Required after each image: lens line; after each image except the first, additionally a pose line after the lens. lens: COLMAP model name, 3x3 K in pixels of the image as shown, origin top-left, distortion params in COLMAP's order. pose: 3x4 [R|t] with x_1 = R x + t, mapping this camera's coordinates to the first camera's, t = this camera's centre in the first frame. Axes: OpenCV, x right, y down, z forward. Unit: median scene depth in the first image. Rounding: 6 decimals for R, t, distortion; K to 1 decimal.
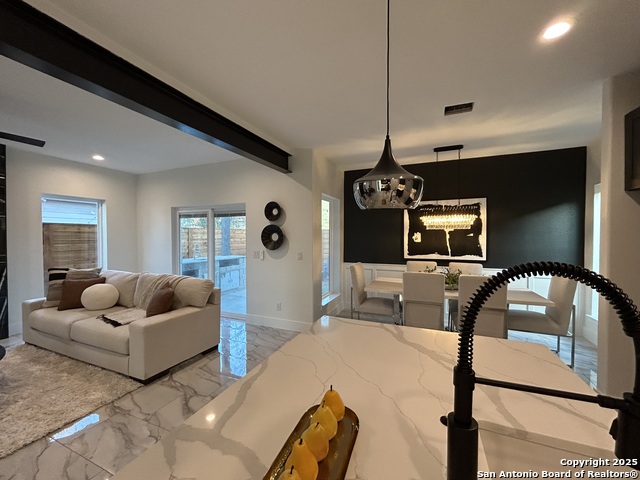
lens RADIAL K [[261.6, 0, 318.6], [0, 261.6, 240.2], [0, 0, 1]] dist [-0.000523, 0.000196]
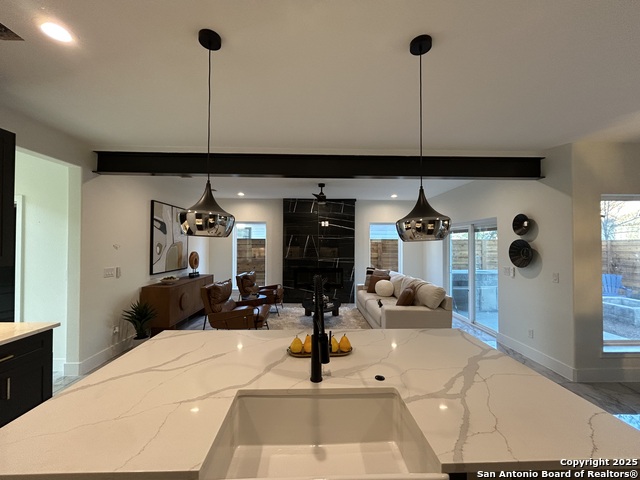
lens RADIAL K [[261.6, 0, 318.6], [0, 261.6, 240.2], [0, 0, 1]] dist [-0.000523, 0.000196]
pose [[0.419022, -0.011938, -0.907898, 0.362140], [-0.019593, 0.999562, -0.022186, -0.023705], [0.907765, 0.027085, 0.418604, -0.010120]]
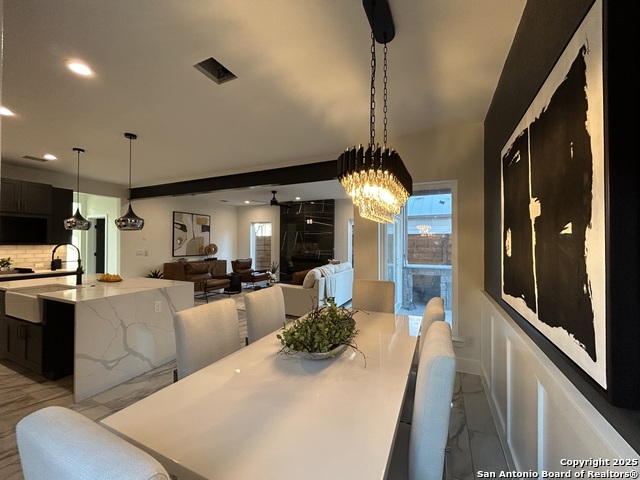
lens RADIAL K [[261.6, 0, 318.6], [0, 261.6, 240.2], [0, 0, 1]] dist [-0.000523, 0.000196]
pose [[-0.033163, -0.010897, -0.999391, 0.861027], [-0.021831, 0.999710, -0.010176, -0.006301], [0.999211, 0.021481, -0.033392, 0.899831]]
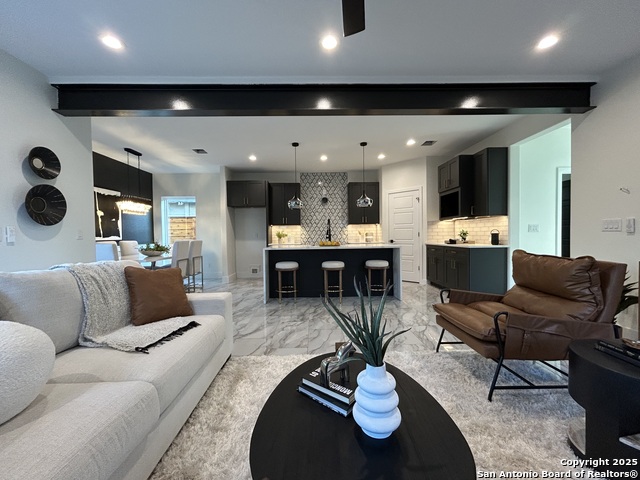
lens RADIAL K [[261.6, 0, 318.6], [0, 261.6, 240.2], [0, 0, 1]] dist [-0.000523, 0.000196]
pose [[-0.417892, -0.012934, 0.908405, -1.051198], [0.029629, 0.999173, 0.027857, 0.077821], [-0.908014, 0.038556, -0.417163, 0.698249]]
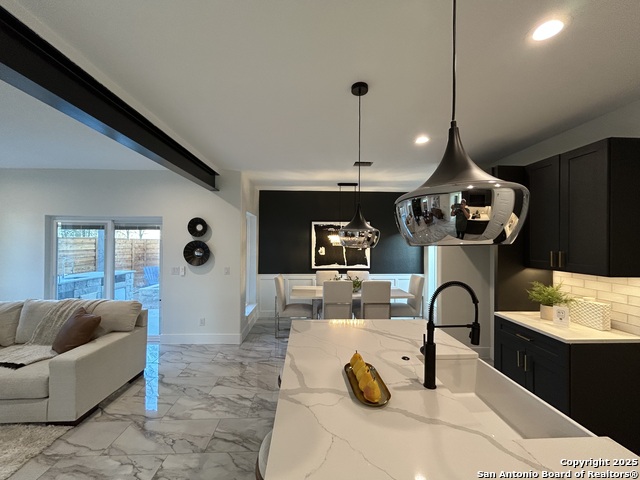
lens RADIAL K [[261.6, 0, 318.6], [0, 261.6, 240.2], [0, 0, 1]] dist [-0.000523, 0.000196]
pose [[0.901123, 0.010183, 0.433444, -0.198935], [0.001596, 0.999639, -0.026802, -0.033943], [-0.433561, 0.024844, 0.900782, -0.111844]]
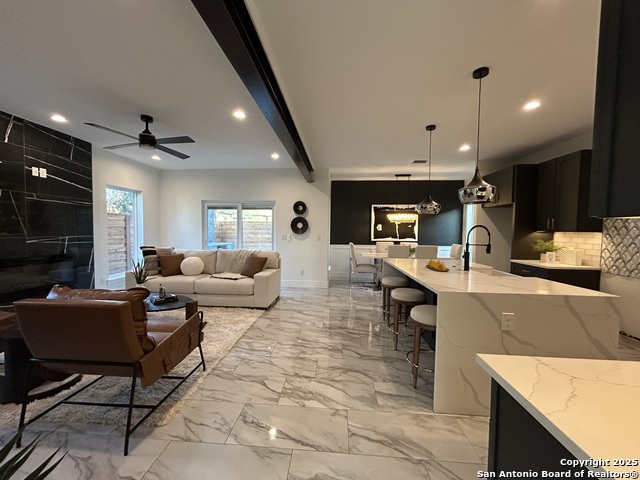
lens RADIAL K [[261.6, 0, 318.6], [0, 261.6, 240.2], [0, 0, 1]] dist [-0.000523, 0.000196]
pose [[0.945126, -0.001202, 0.326703, -0.576040], [-0.006830, 0.999702, 0.023437, 0.037966], [-0.326634, -0.024382, 0.944836, -0.441718]]
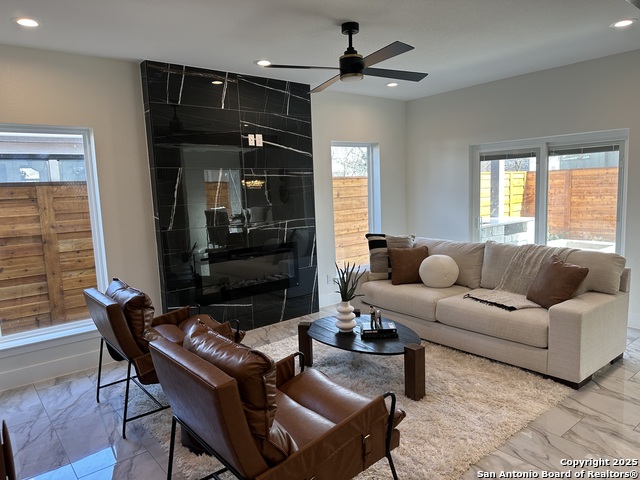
lens RADIAL K [[445.1, 0, 321.2], [0, 445.1, 243.4], [0, 0, 1]] dist [0.086394, -0.119983]
pose [[0.887162, 0.023137, -0.460877, -0.467811], [0.031403, 0.993400, 0.110320, -0.019794], [0.460388, -0.112344, 0.880580, -0.280019]]
